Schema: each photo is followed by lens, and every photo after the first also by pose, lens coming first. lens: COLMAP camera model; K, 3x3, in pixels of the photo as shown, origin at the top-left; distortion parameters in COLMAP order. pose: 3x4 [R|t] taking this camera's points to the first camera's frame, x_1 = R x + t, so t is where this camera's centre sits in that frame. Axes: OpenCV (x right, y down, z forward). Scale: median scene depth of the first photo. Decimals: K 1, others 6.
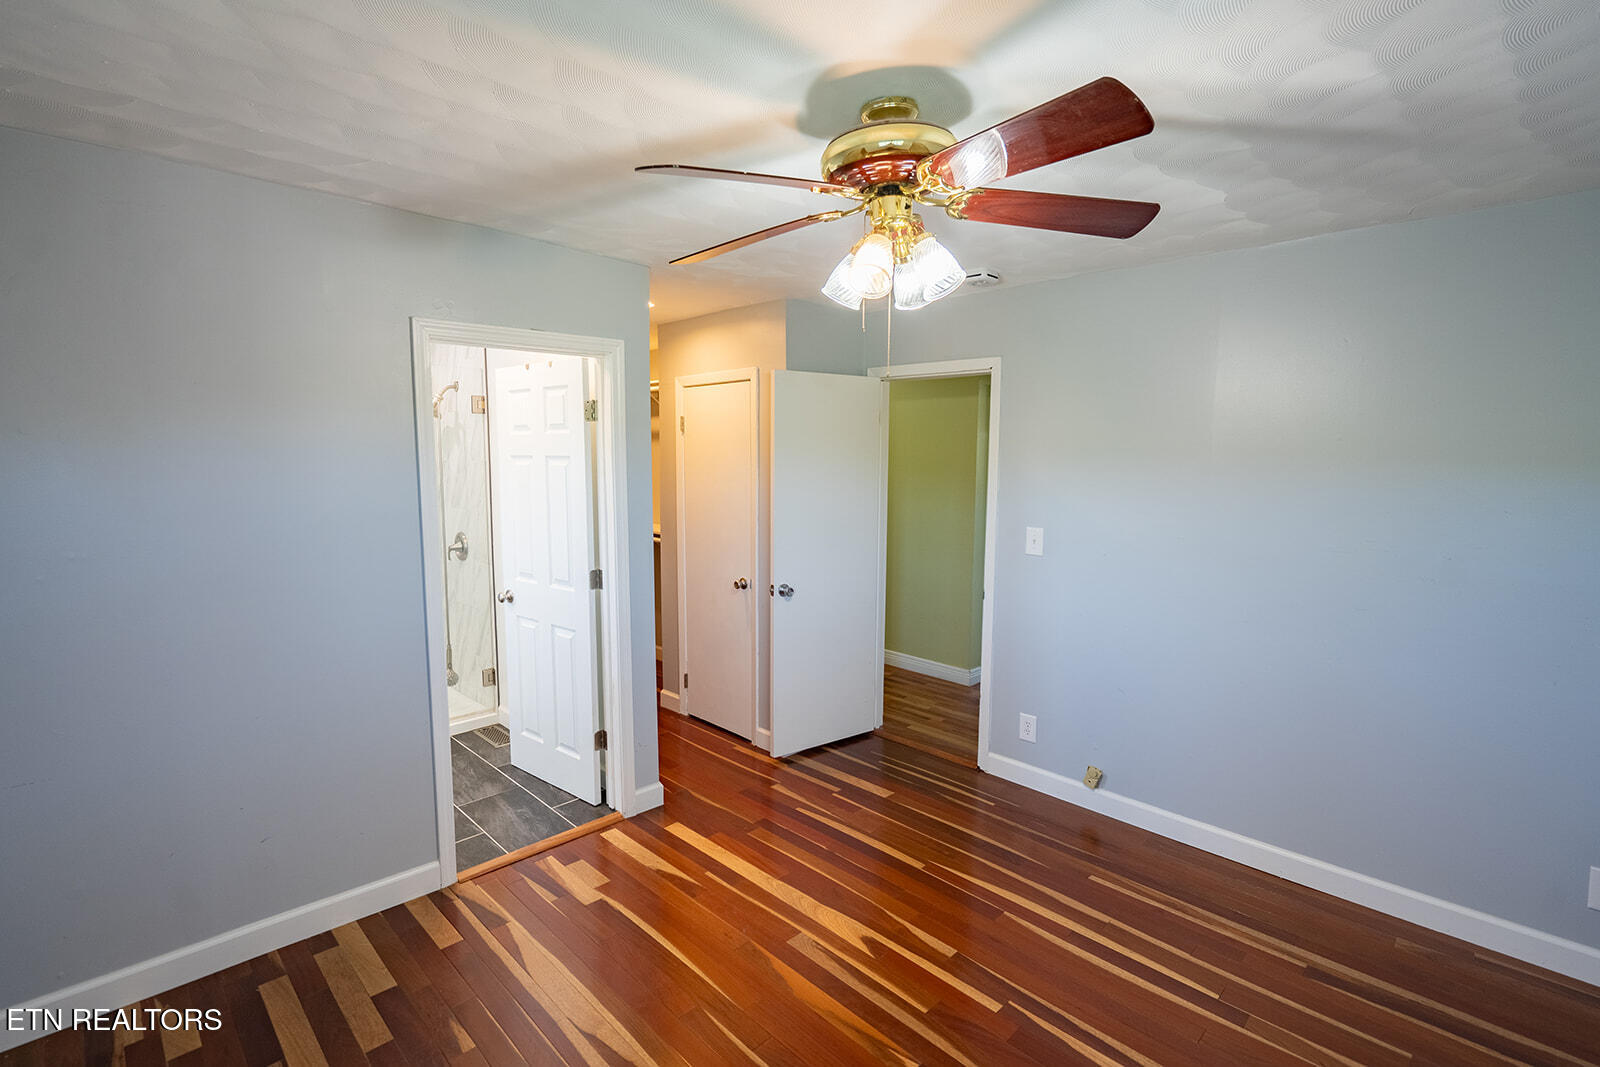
lens RADIAL K [[729.4, 0, 798.3], [0, 729.4, 533.3], [0, 0, 1]] dist [-0.002923, 0.002171]
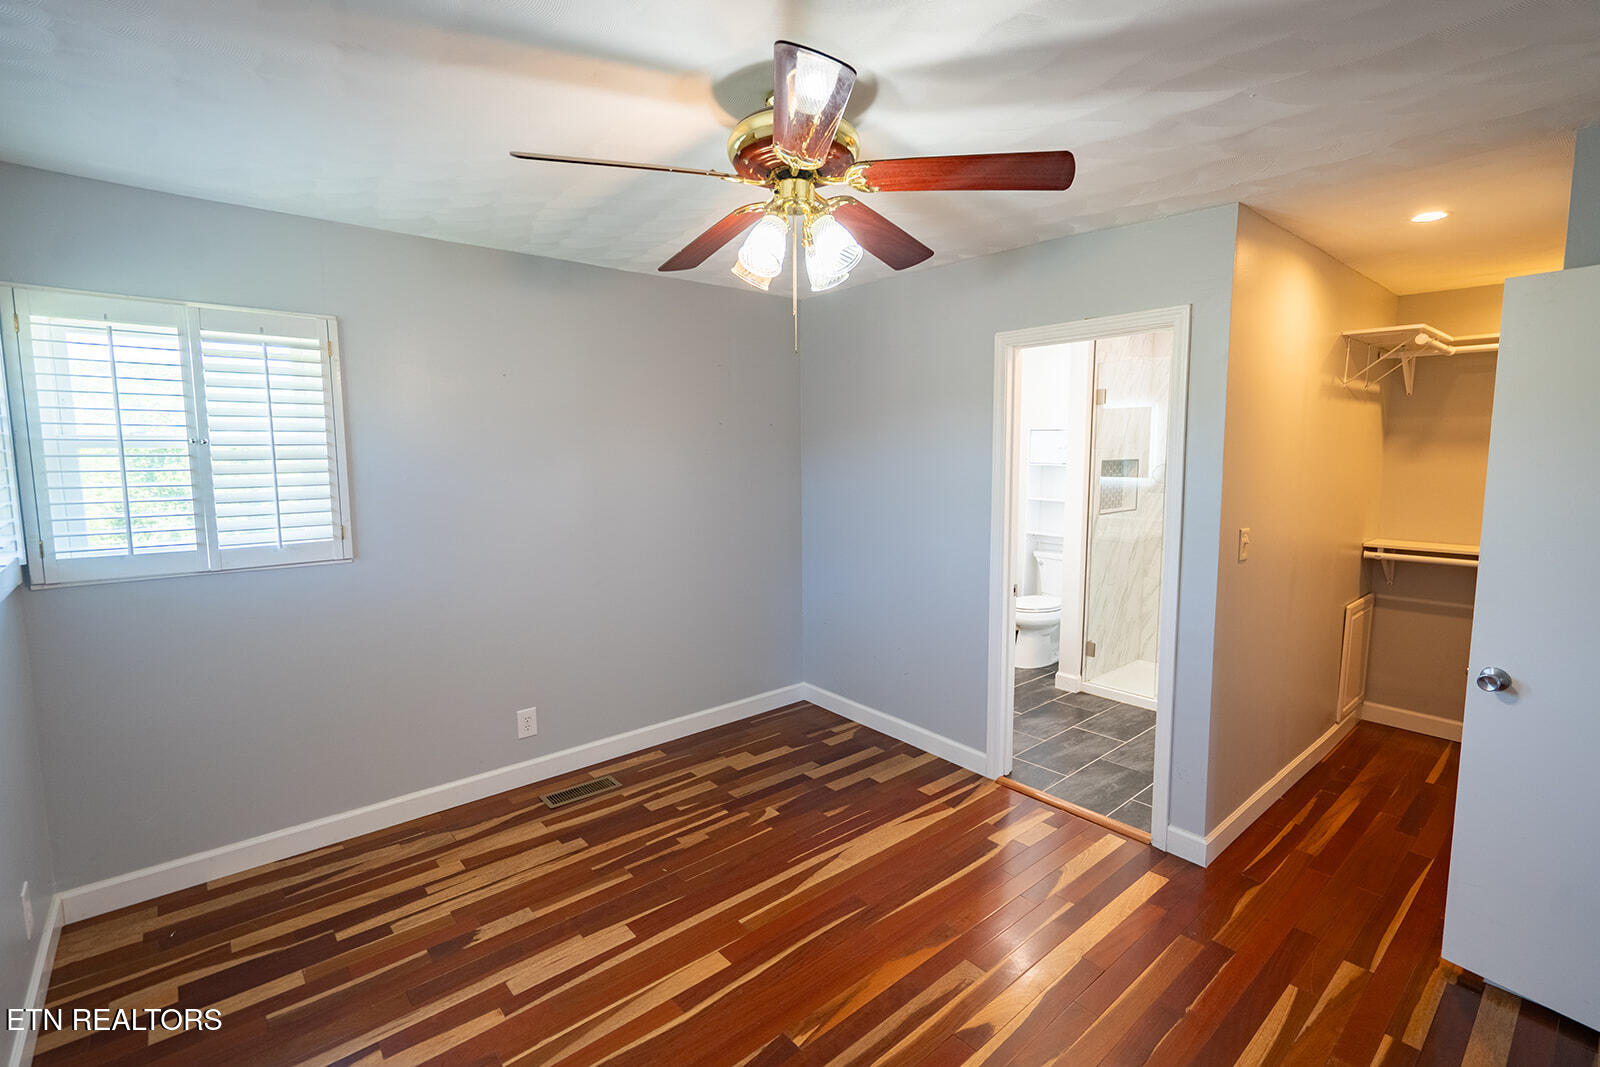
lens RADIAL K [[729.4, 0, 798.3], [0, 729.4, 530.6], [0, 0, 1]] dist [-0.002923, 0.002171]
pose [[-0.072584, 0.102359, -0.992096, 0.817436], [-0.106360, 0.988253, 0.109745, -0.050271], [0.991675, 0.113485, -0.060845, 0.749722]]
